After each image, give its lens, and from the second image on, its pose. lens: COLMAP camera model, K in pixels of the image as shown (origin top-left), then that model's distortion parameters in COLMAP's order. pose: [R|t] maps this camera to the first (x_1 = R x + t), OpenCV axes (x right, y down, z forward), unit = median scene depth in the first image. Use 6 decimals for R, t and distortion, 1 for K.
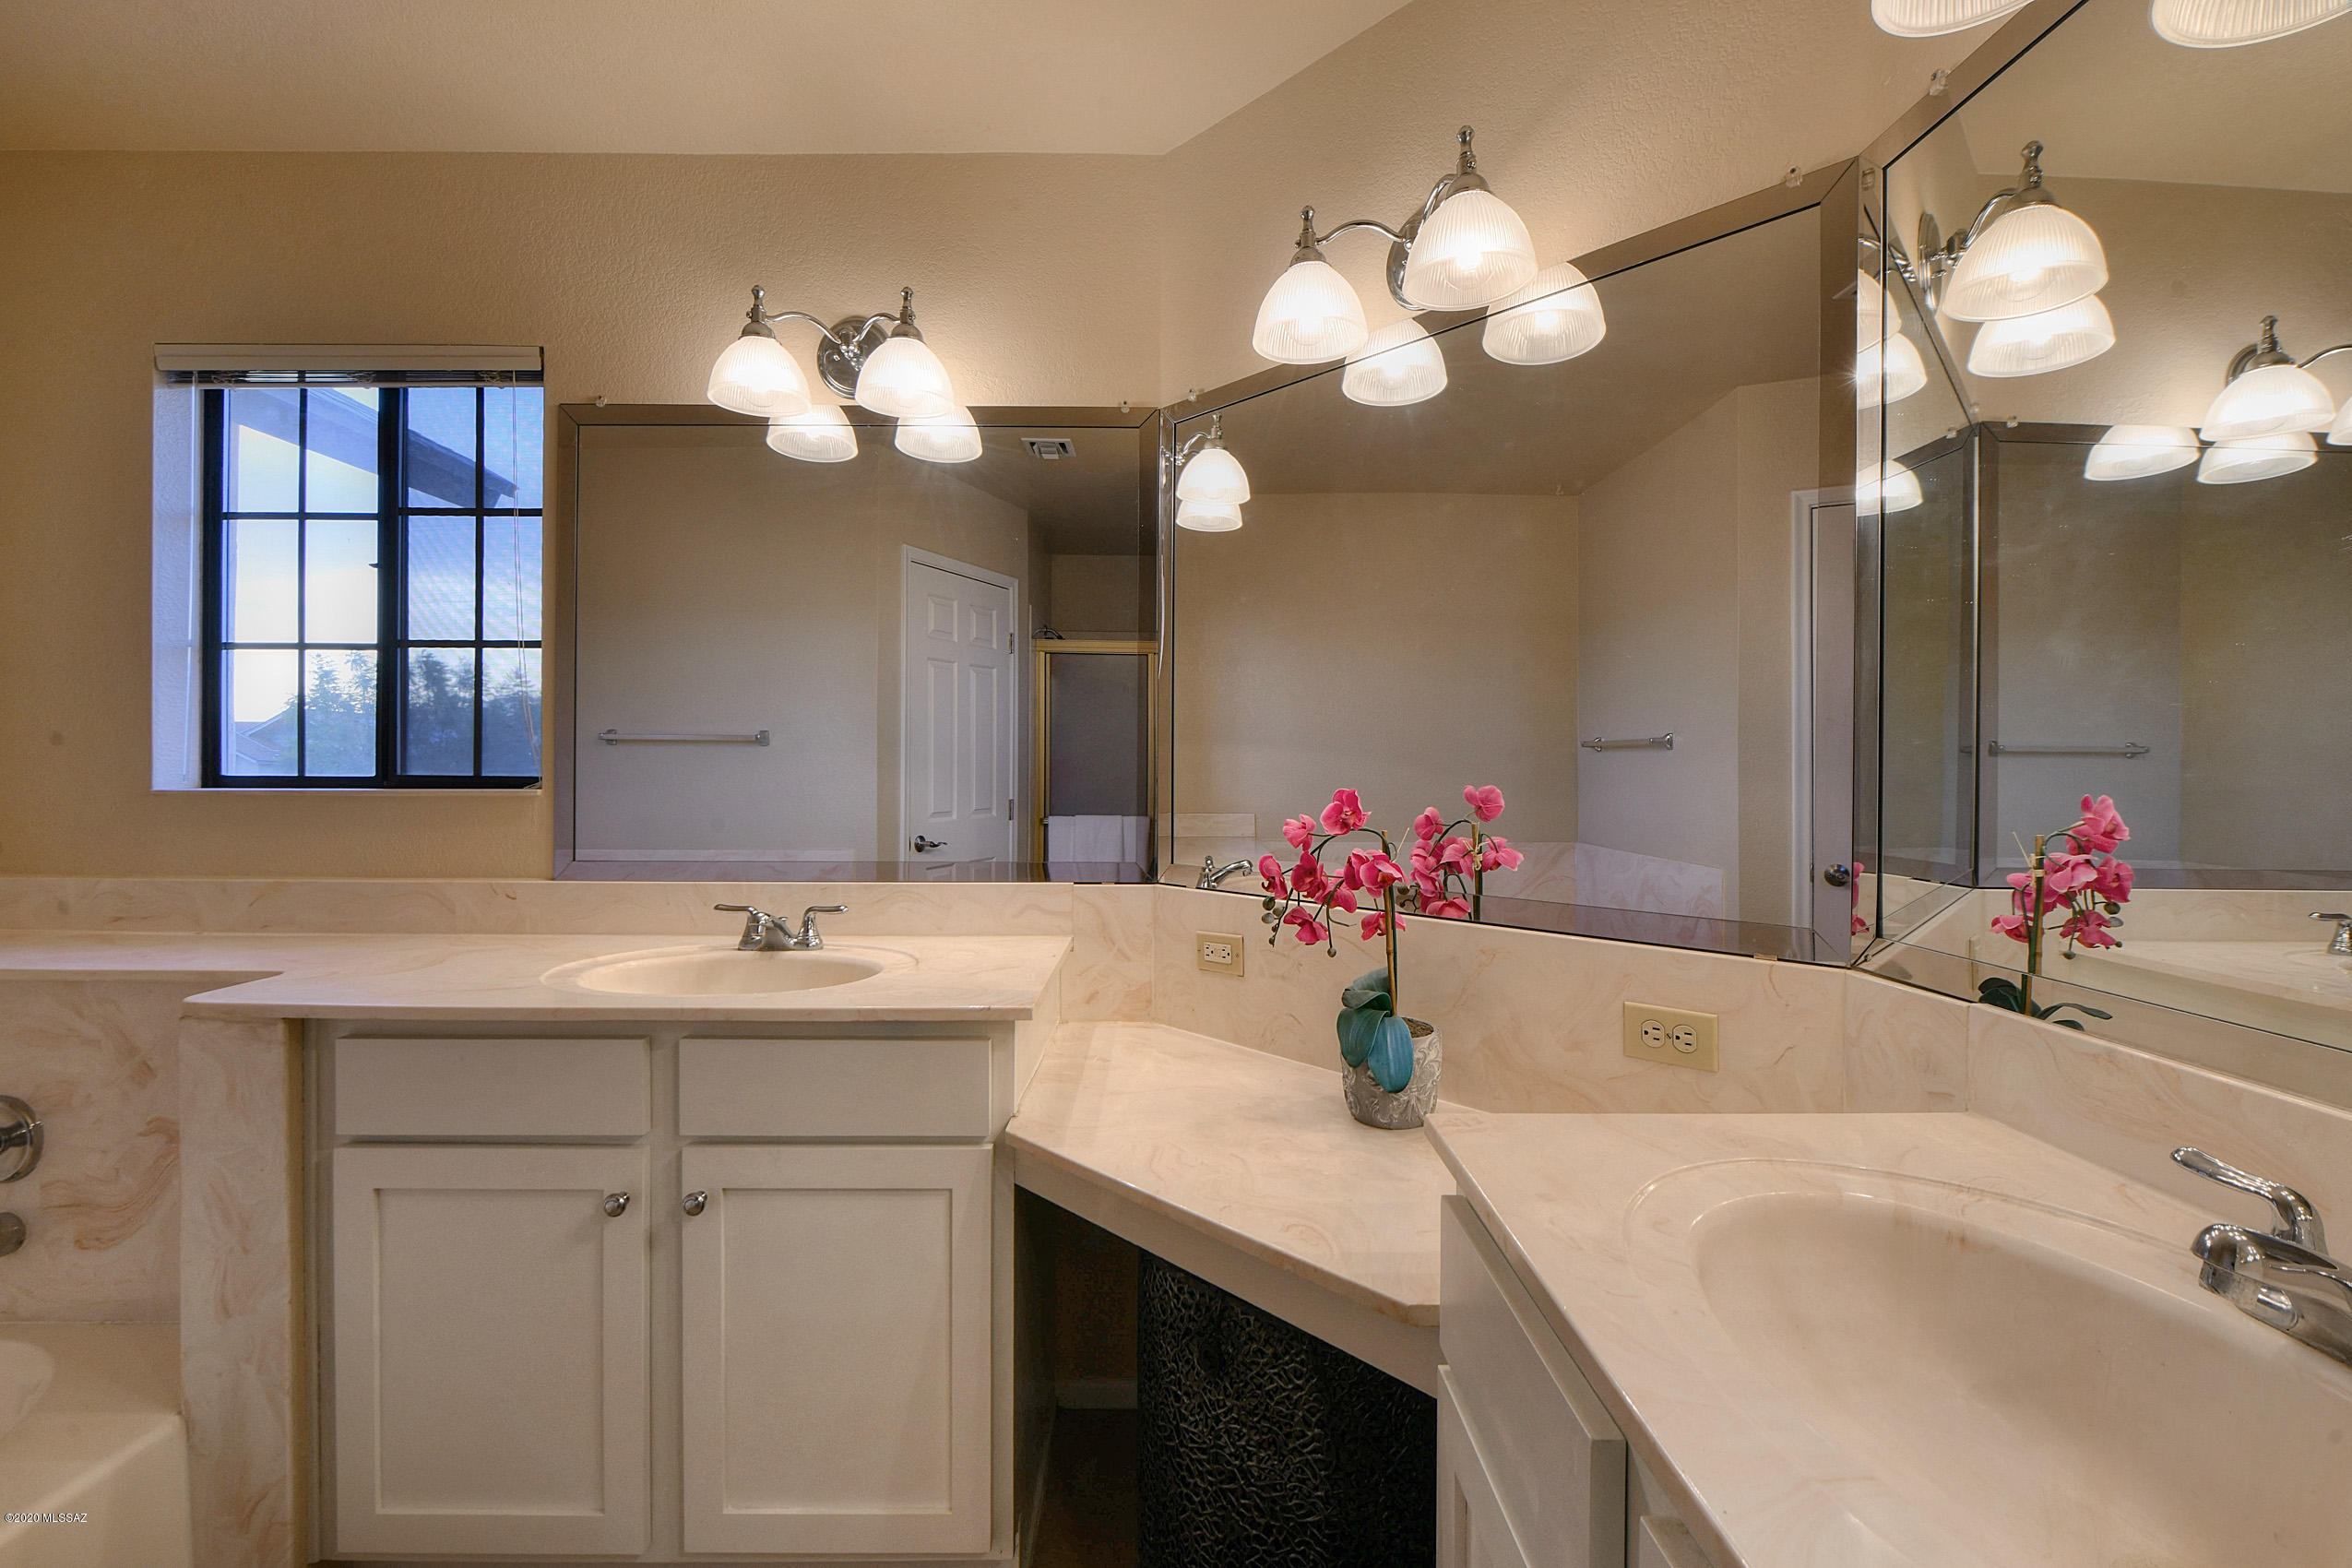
lens RADIAL K [[957.2, 0, 1184.9], [0, 957.2, 778.7], [0, 0, 1]] dist [-0.002148, -0.001018]
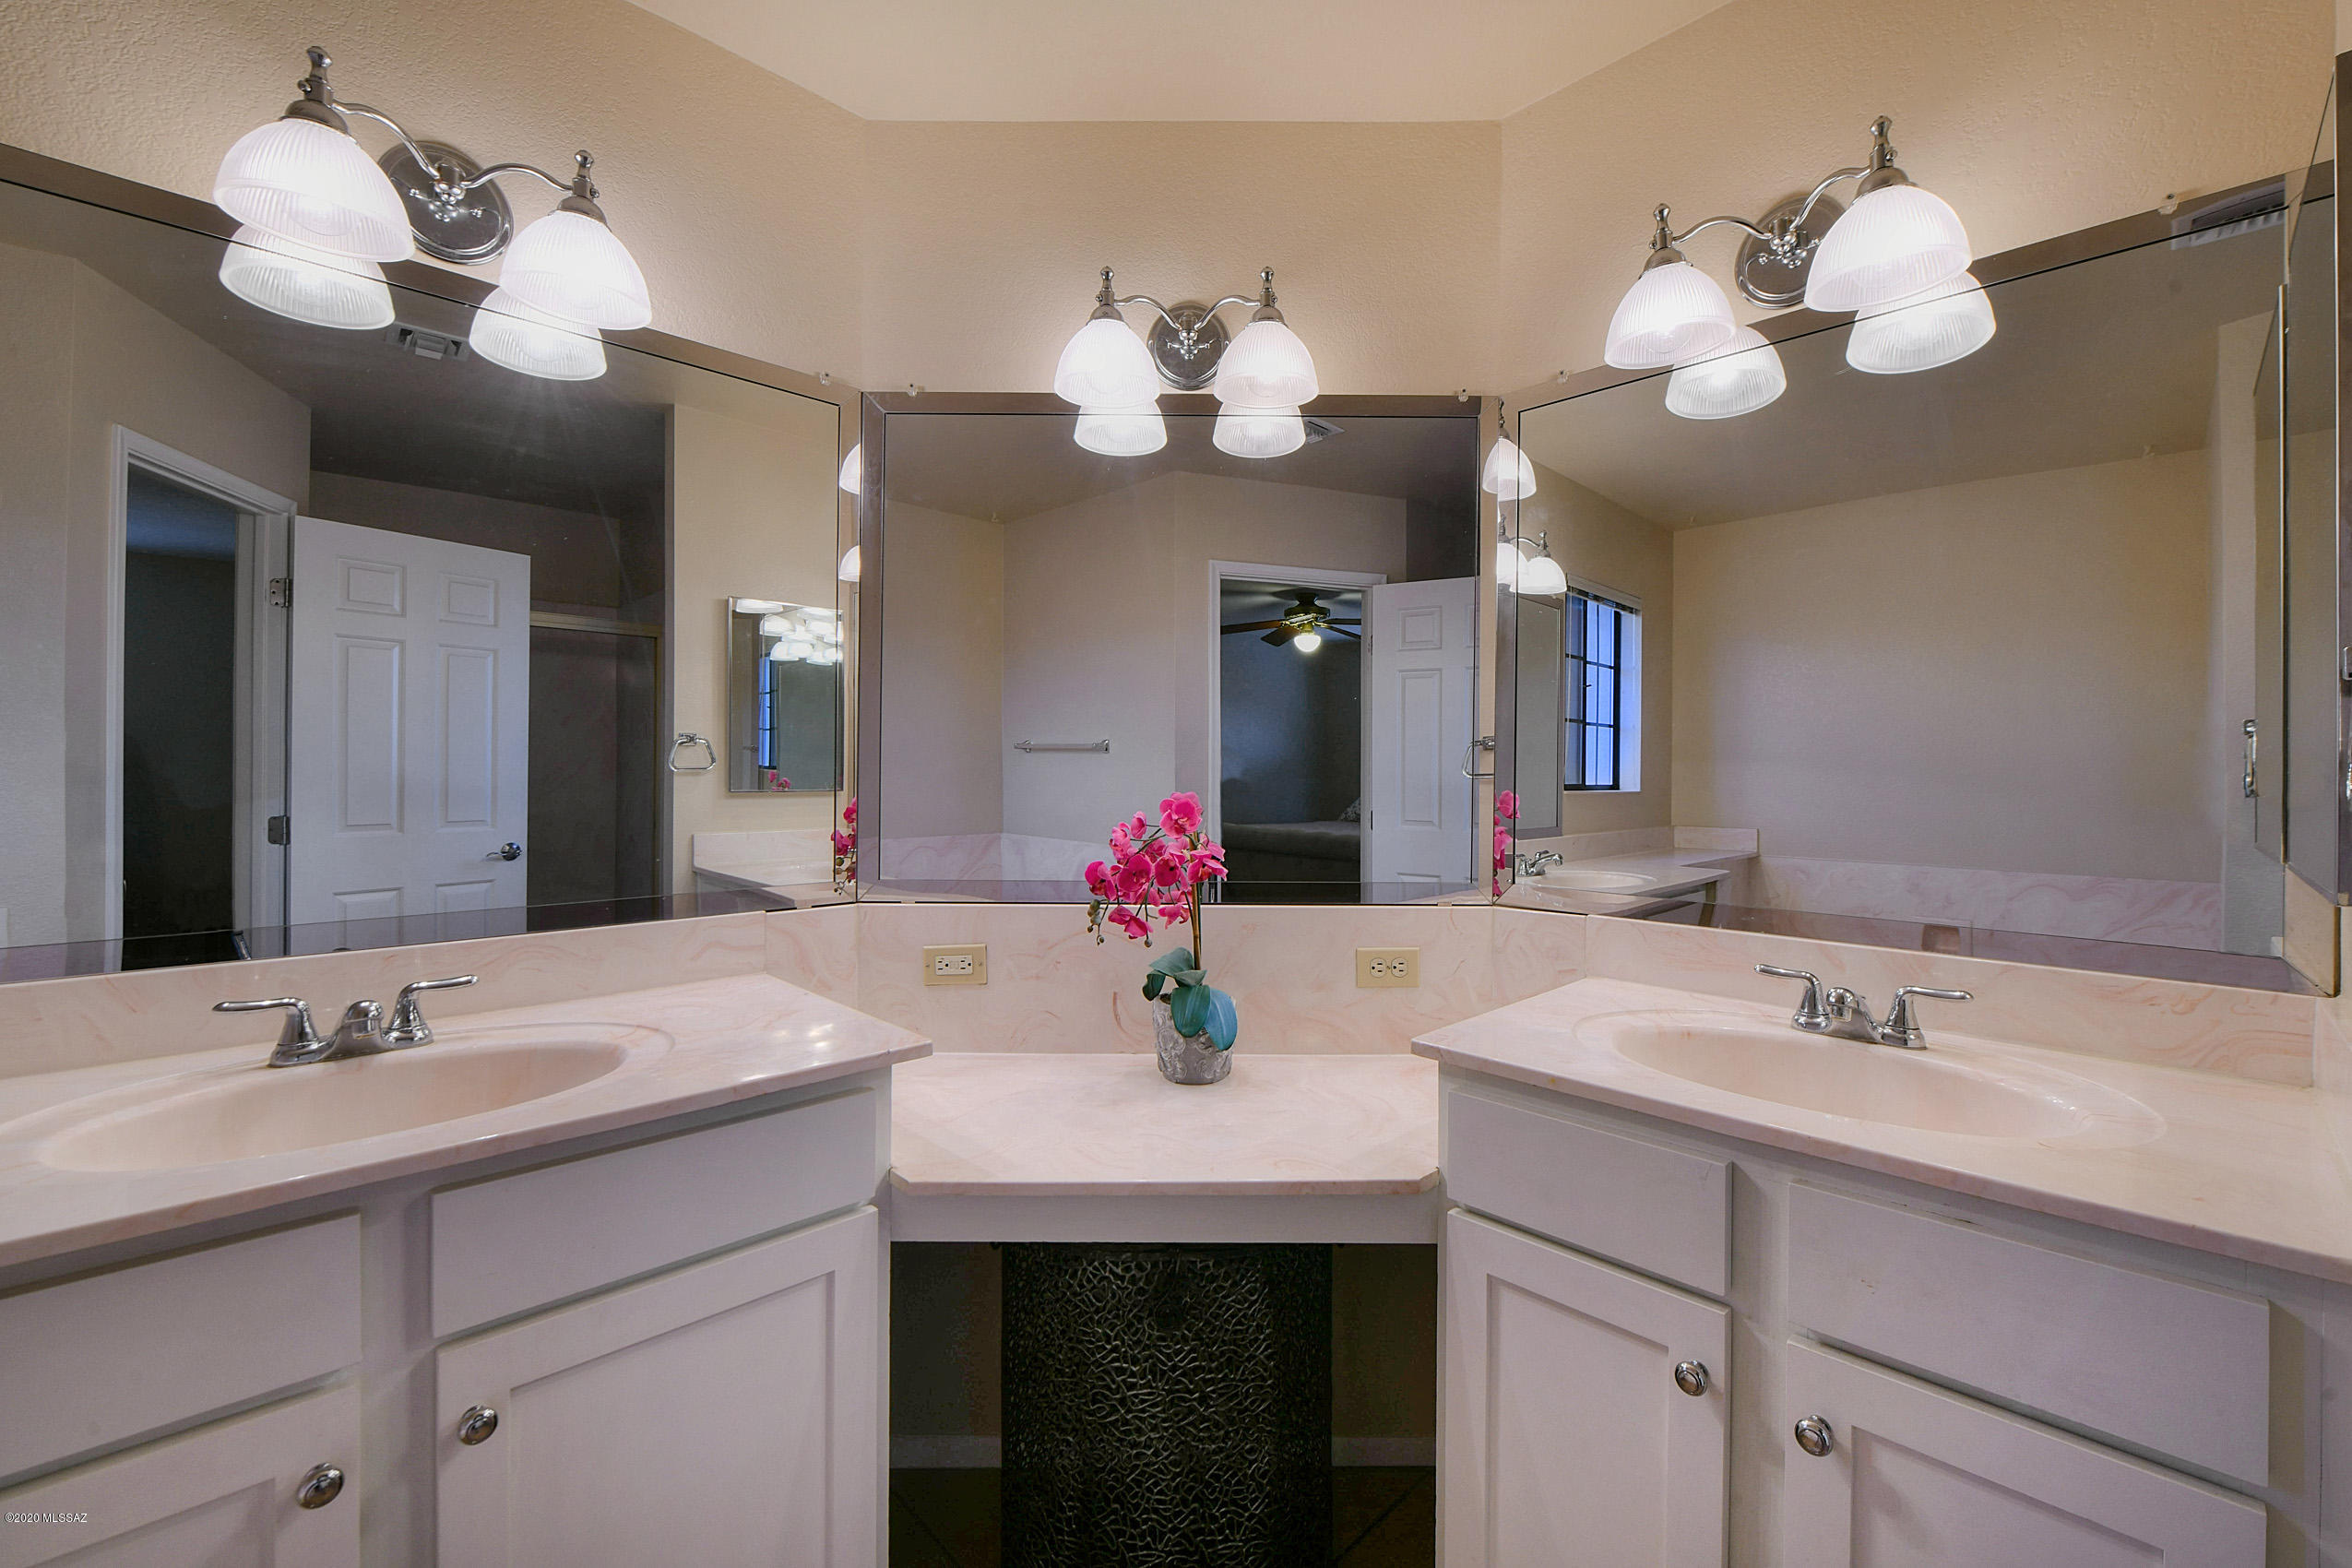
lens RADIAL K [[957.2, 0, 1181.5], [0, 957.2, 776.0], [0, 0, 1]] dist [-0.002148, -0.001018]
pose [[0.725873, -0.008069, 0.687782, -0.596476], [0.005237, 0.999967, 0.006204, -0.022973], [-0.687809, -0.000902, 0.725891, 0.151444]]
